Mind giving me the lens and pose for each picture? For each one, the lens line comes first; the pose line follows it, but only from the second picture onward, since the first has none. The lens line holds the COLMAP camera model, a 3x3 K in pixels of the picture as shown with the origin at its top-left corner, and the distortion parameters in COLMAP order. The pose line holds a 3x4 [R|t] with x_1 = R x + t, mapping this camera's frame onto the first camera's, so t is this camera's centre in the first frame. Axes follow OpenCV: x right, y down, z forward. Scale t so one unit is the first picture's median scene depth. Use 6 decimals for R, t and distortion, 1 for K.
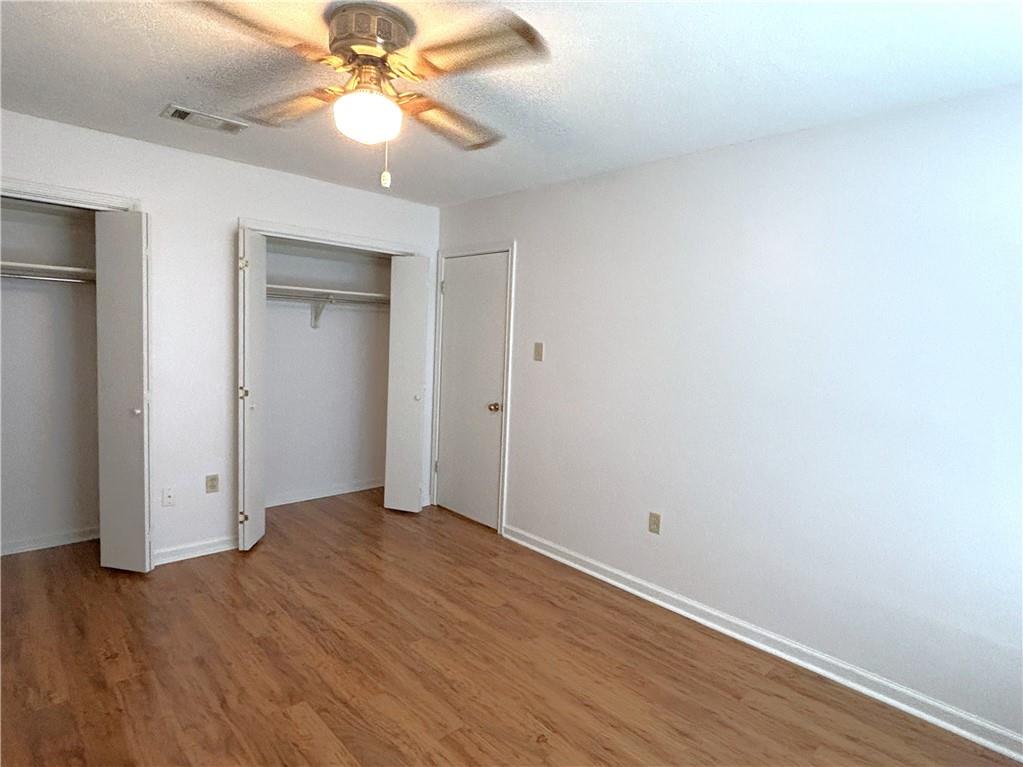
lens RADIAL K [[575.6, 0, 511.3], [0, 575.6, 368.5], [0, 0, 1]] dist [0.001700, 0.000073]
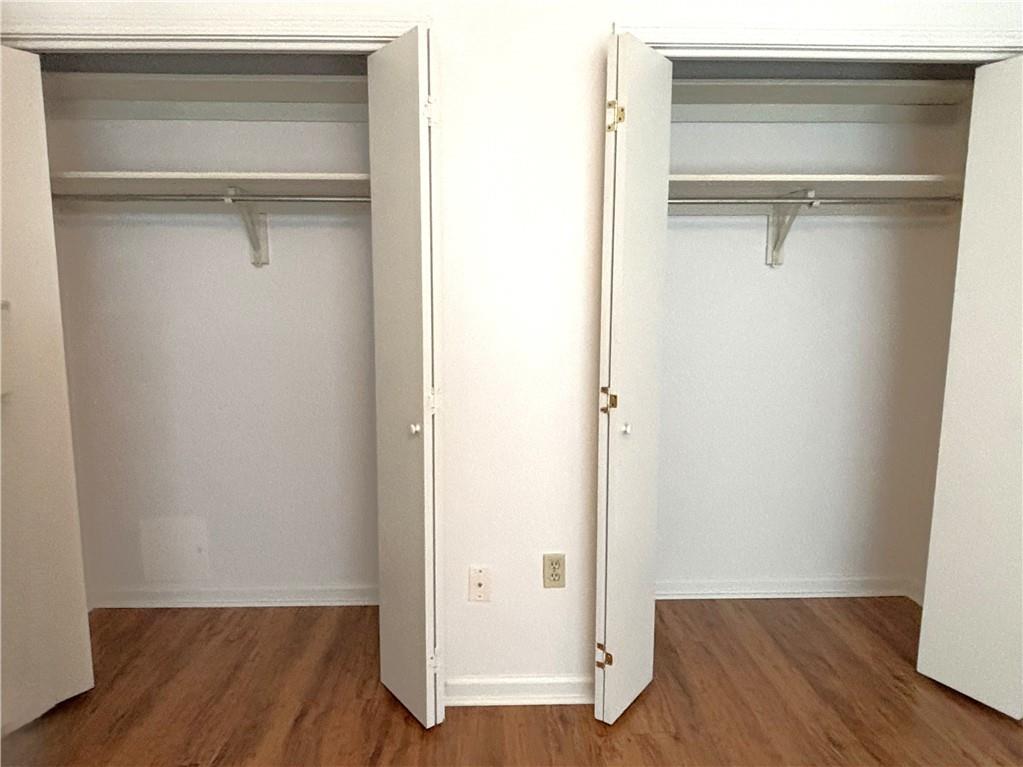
lens RADIAL K [[619.8, 0, 511.2], [0, 619.8, 368.2], [0, 0, 1]] dist [0.003030, -0.027072]
pose [[0.744179, 0.048215, -0.666238, -0.181485], [-0.014238, 0.998310, 0.056343, -0.009871], [0.667828, -0.032443, 0.743608, 0.546937]]
